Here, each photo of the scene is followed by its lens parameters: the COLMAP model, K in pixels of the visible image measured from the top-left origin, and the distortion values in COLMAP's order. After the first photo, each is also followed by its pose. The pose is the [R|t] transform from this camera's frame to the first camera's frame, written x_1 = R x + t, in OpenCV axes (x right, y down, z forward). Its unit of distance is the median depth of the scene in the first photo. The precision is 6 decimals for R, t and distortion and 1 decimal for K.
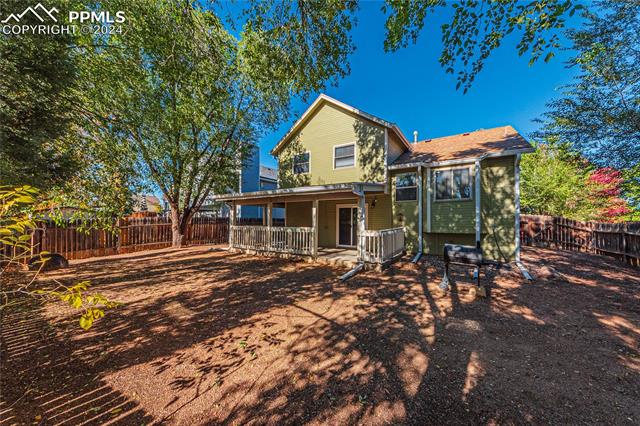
lens RADIAL K [[231.9, 0, 332.4], [0, 231.9, 216.2], [0, 0, 1]] dist [-0.000037, -0.000030]
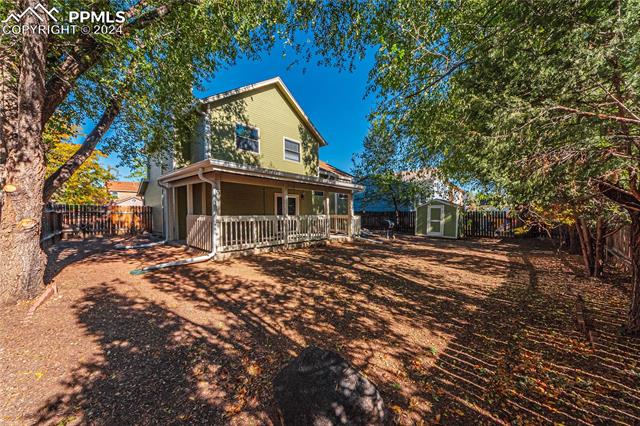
lens RADIAL K [[222.4, 0, 320.6], [0, 222.4, 217.3], [0, 0, 1]] dist [-0.001618, -0.000175]
pose [[0.161308, -0.032202, 0.986379, -1.079362], [-0.027730, 0.998925, 0.037146, 0.017347], [-0.986514, -0.033344, 0.160242, 0.751682]]
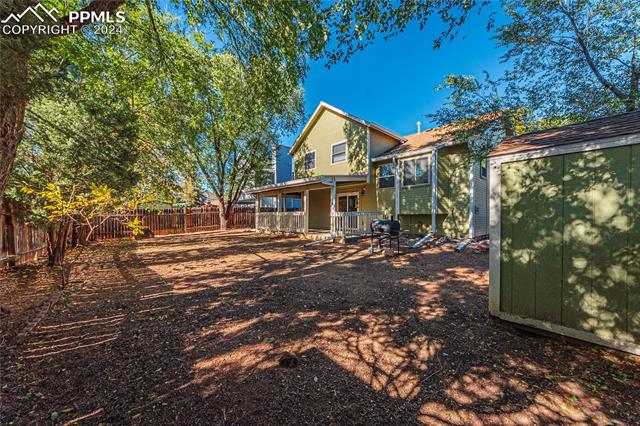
lens RADIAL K [[231.9, 0, 332.4], [0, 231.9, 216.2], [0, 0, 1]] dist [-0.000037, -0.000030]
pose [[0.971794, -0.011140, -0.235570, 0.323380], [0.018764, 0.999369, 0.030149, 0.033104], [0.235085, -0.033718, 0.971390, -0.194707]]
